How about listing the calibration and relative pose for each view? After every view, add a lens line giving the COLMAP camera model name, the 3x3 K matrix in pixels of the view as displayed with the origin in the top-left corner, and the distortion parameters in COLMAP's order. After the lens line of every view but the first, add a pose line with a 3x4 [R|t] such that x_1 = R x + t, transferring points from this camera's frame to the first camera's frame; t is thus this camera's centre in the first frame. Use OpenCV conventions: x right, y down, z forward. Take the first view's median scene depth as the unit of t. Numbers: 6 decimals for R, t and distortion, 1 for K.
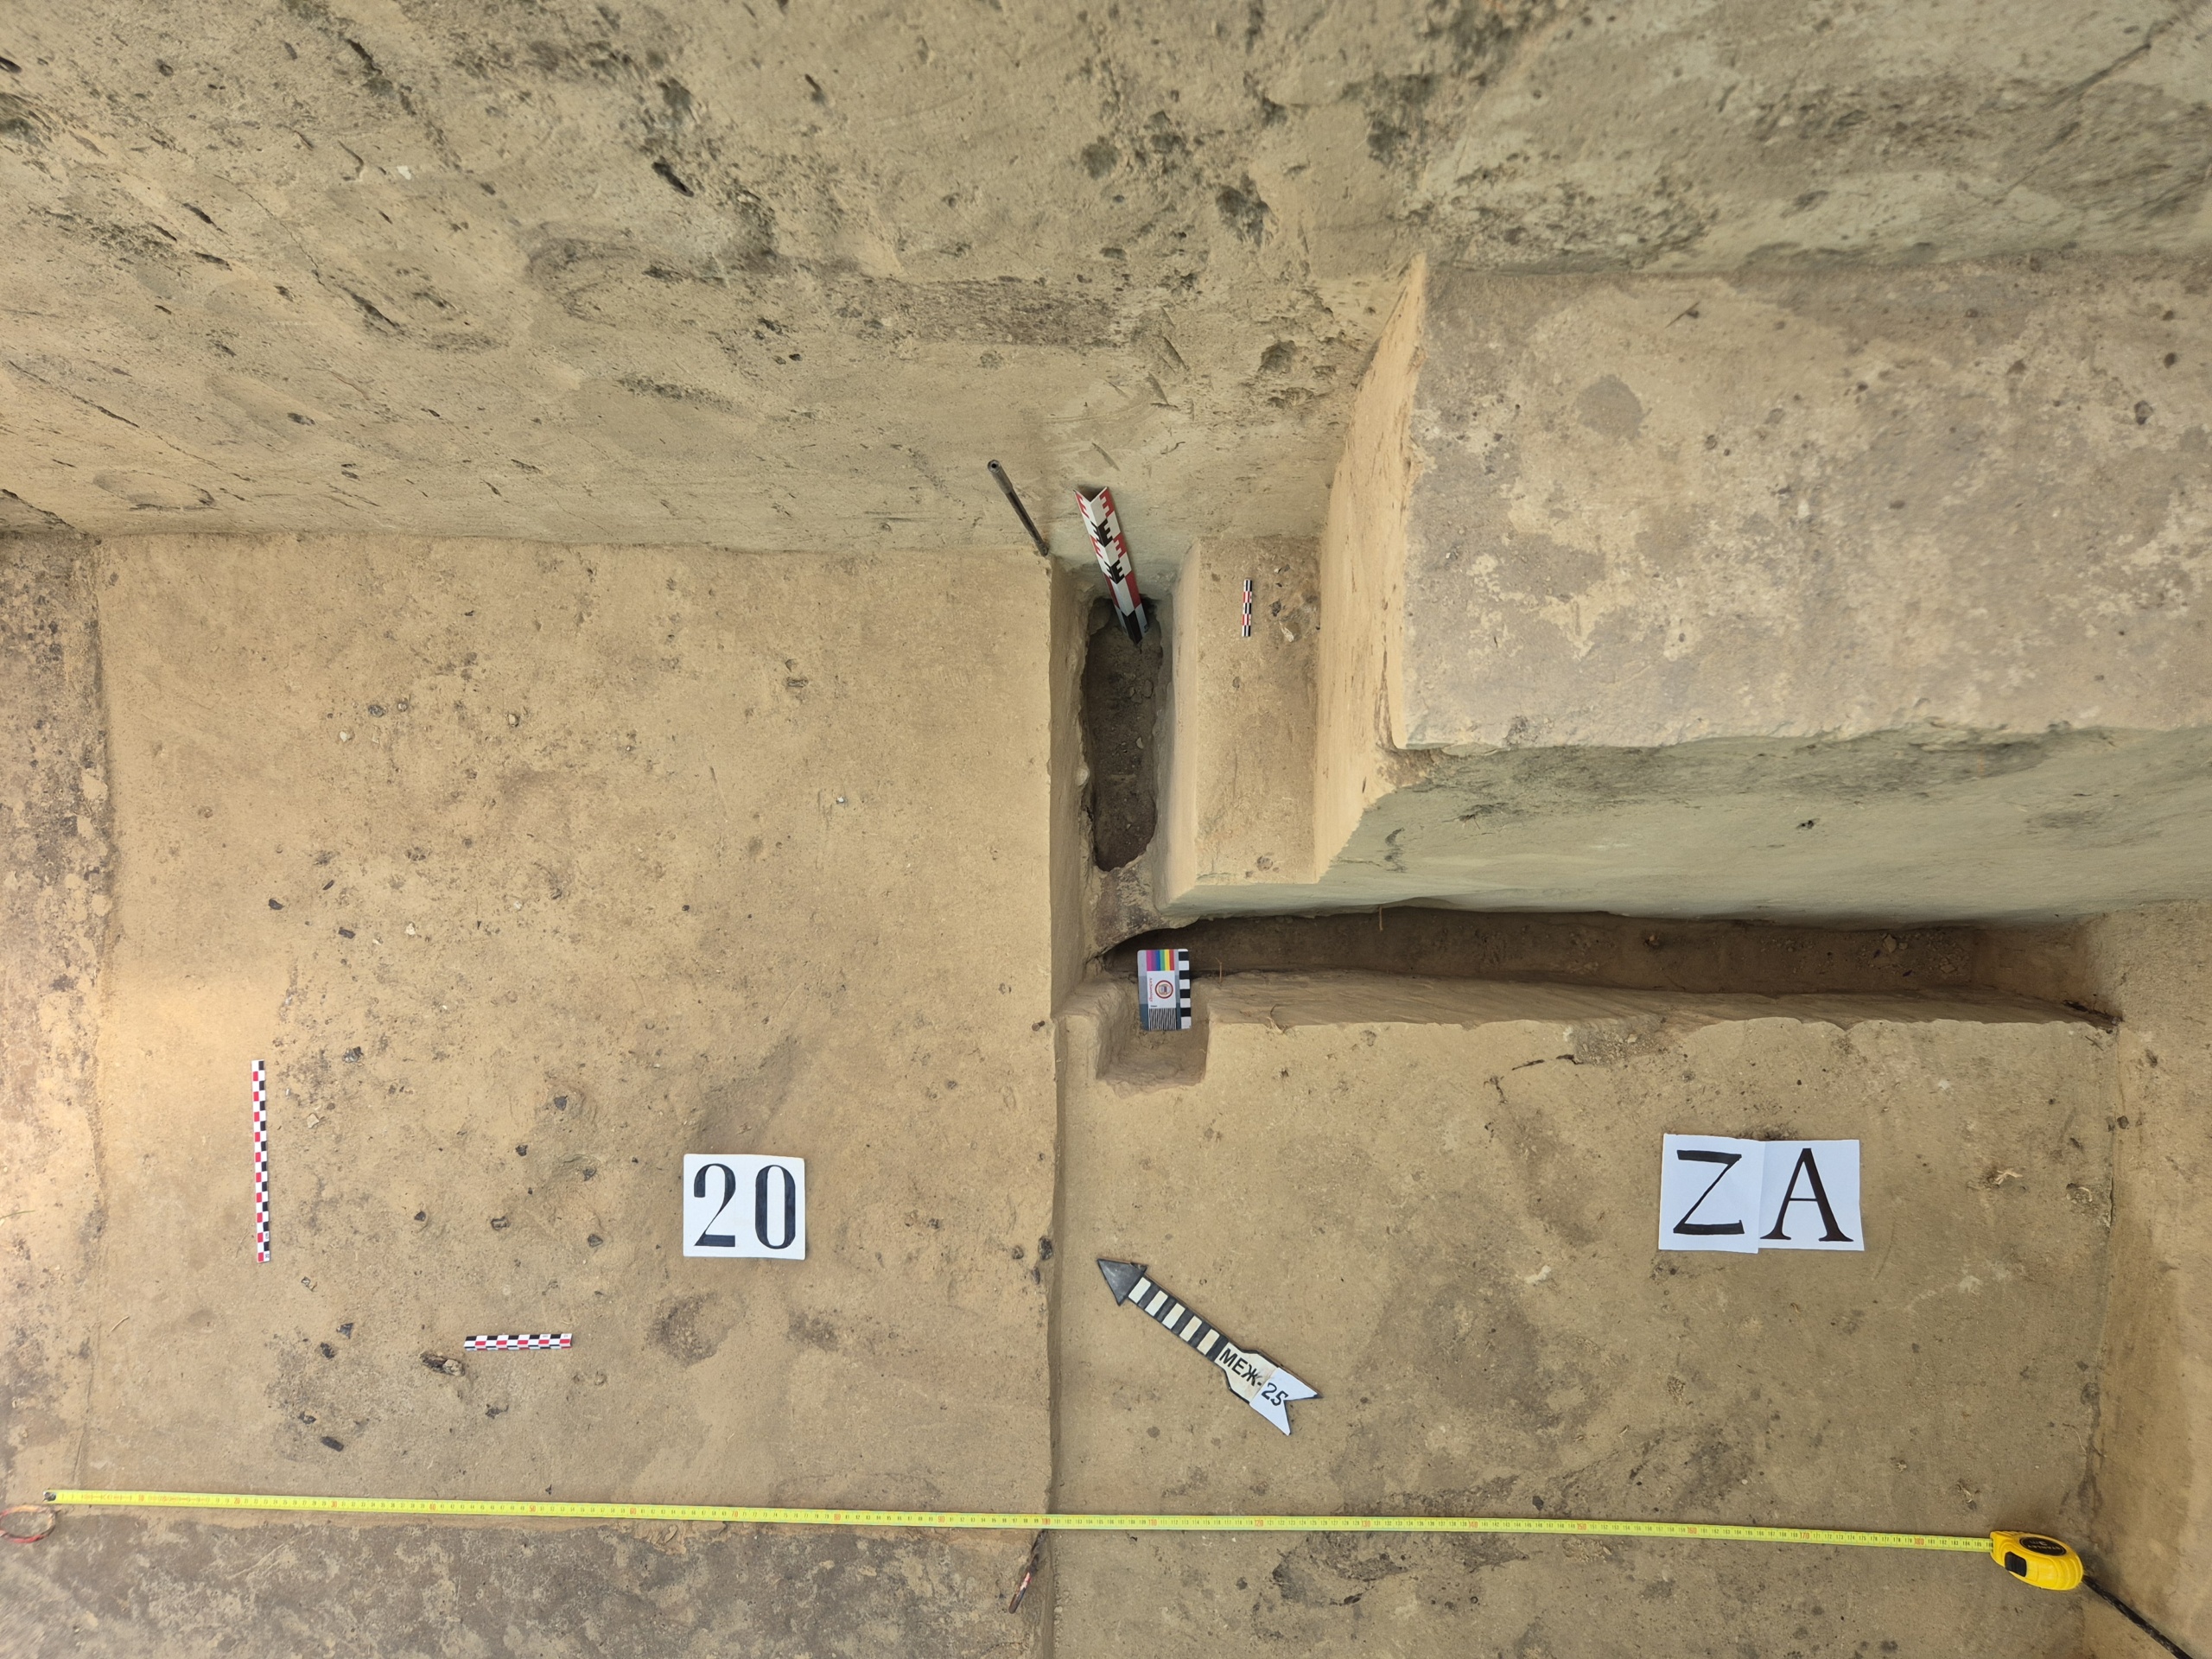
lens RADIAL K [[1468.4, 0, 1109.2], [0, 1468.4, 819.5], [0, 0, 1]] dist [0.081448, -0.073560]
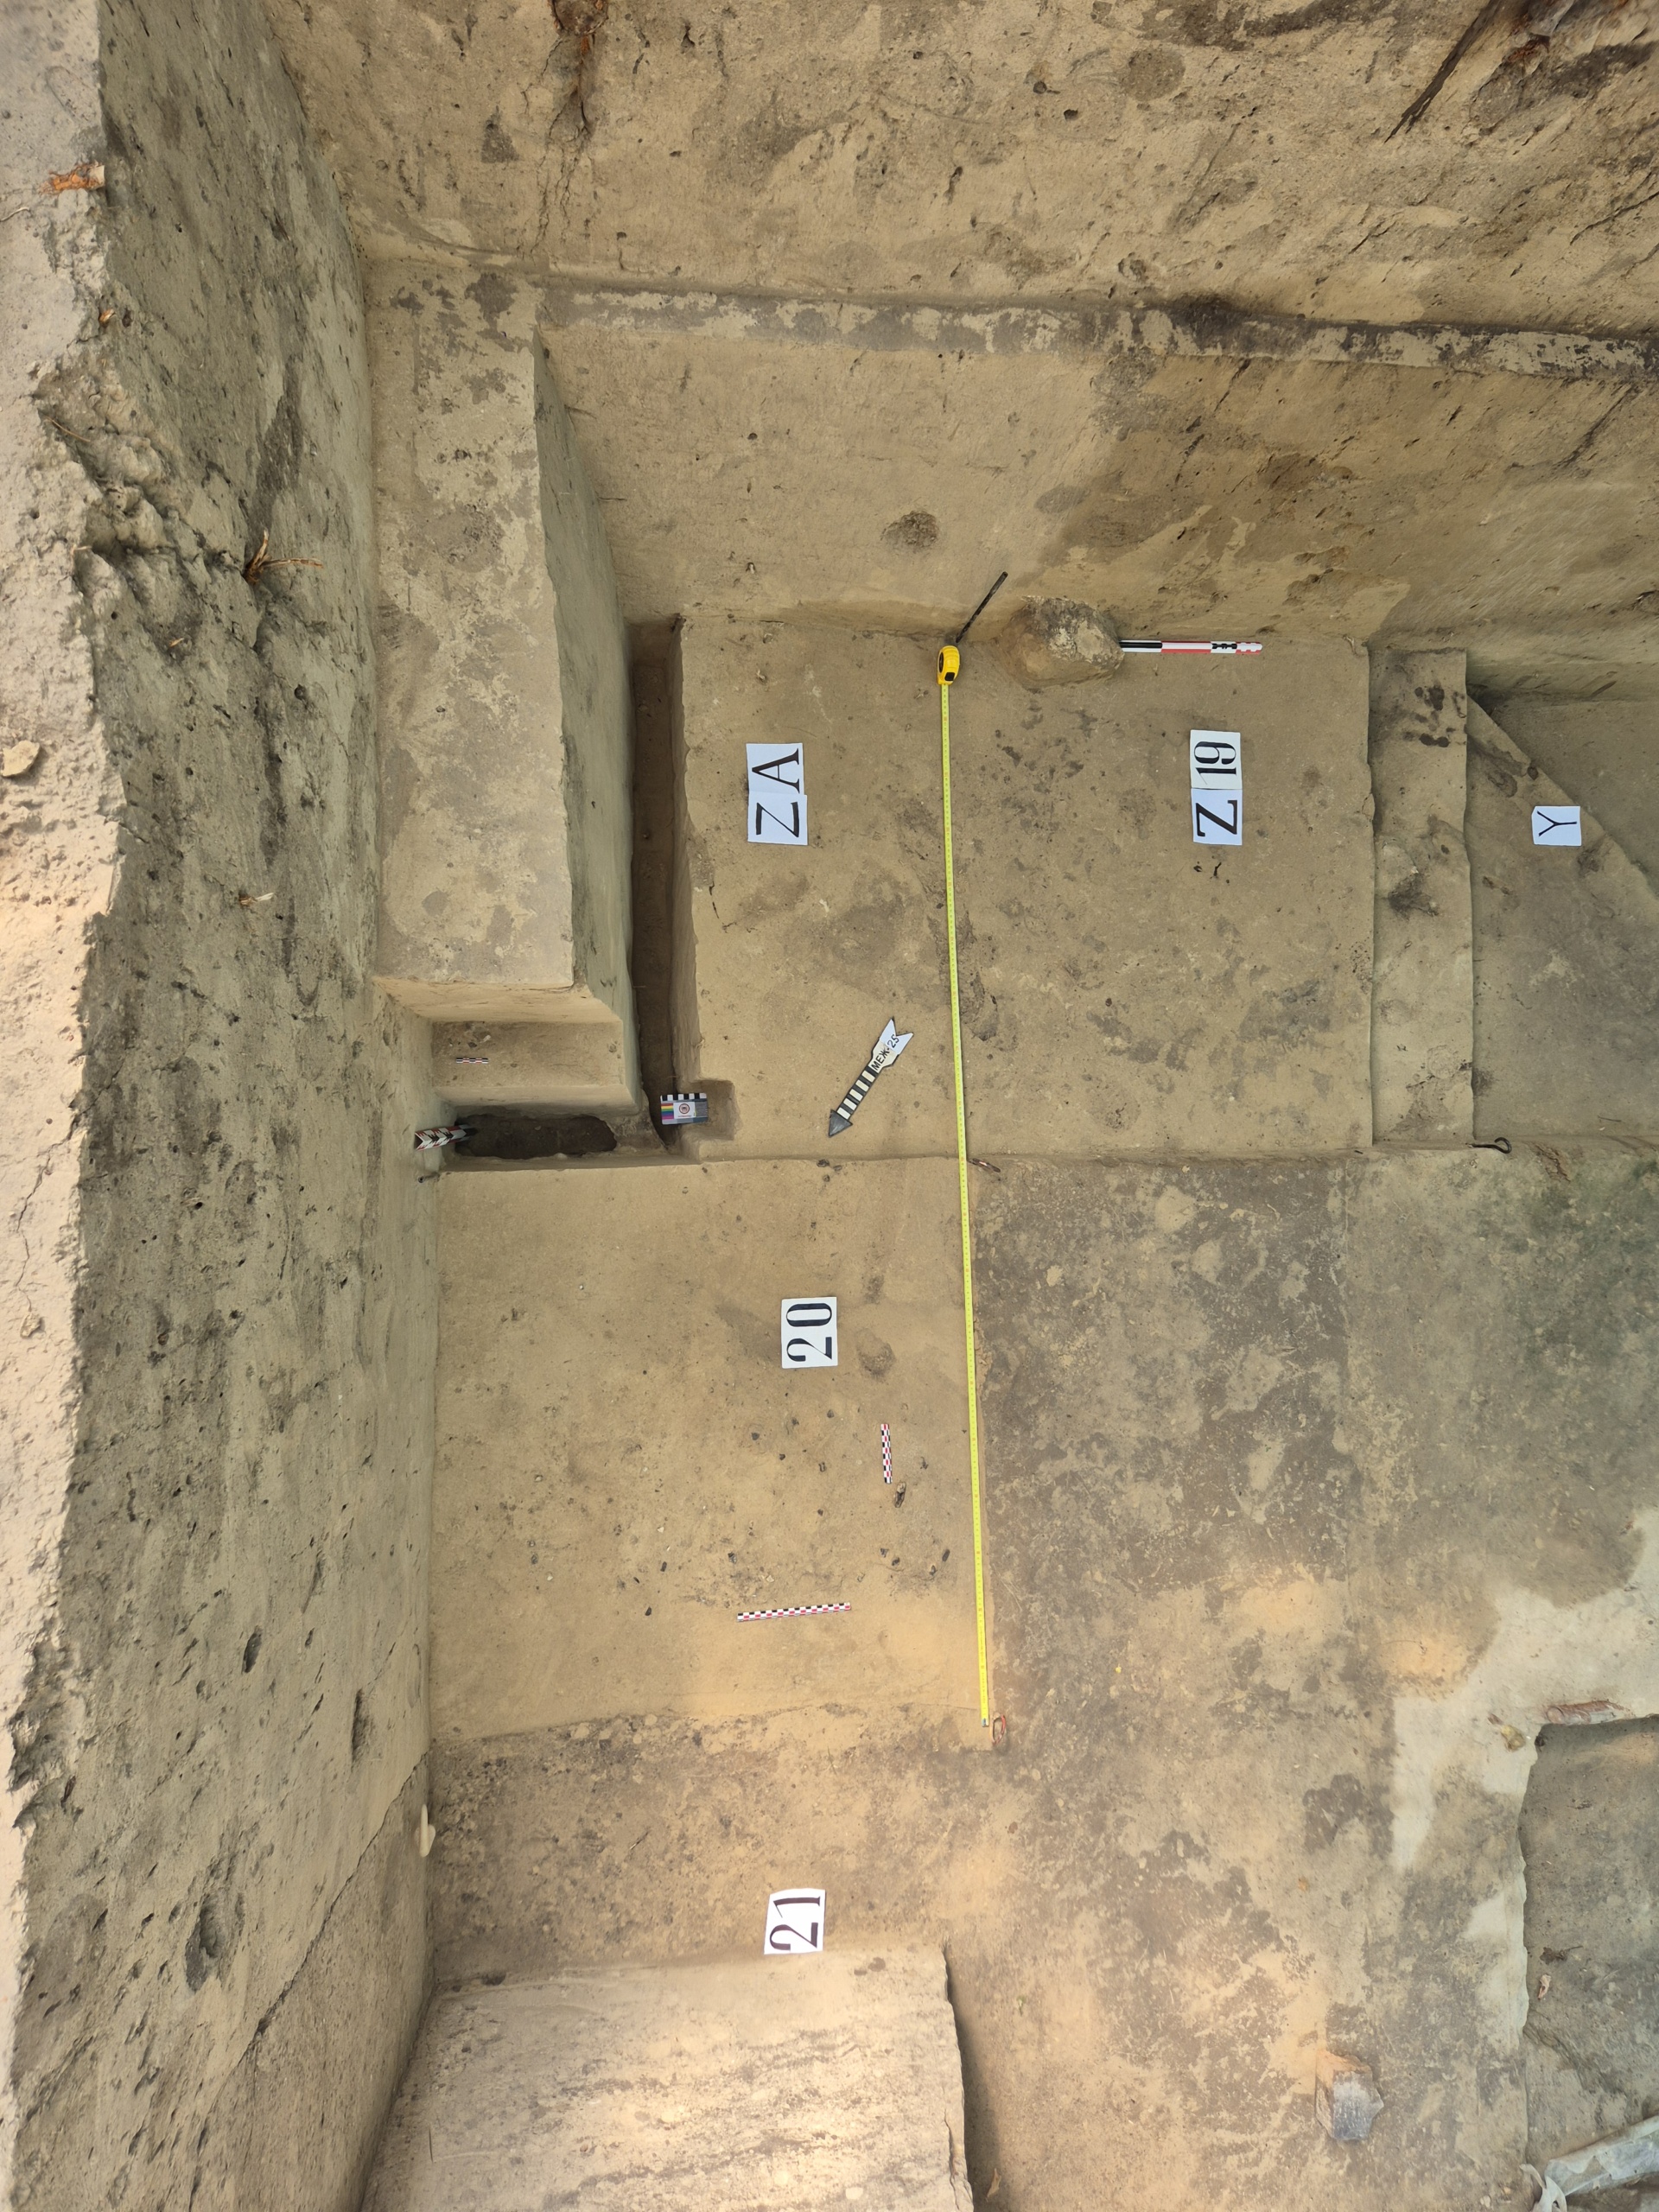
lens RADIAL K [[1468.4, 0, 834.1], [0, 1468.4, 1080.5], [0, 0, 1]] dist [0.081448, -0.073560]
pose [[-0.044431, -0.993276, 0.106907, -0.136051], [0.979237, -0.022114, 0.201507, -0.066835], [-0.197788, 0.113641, 0.973635, -0.808722]]
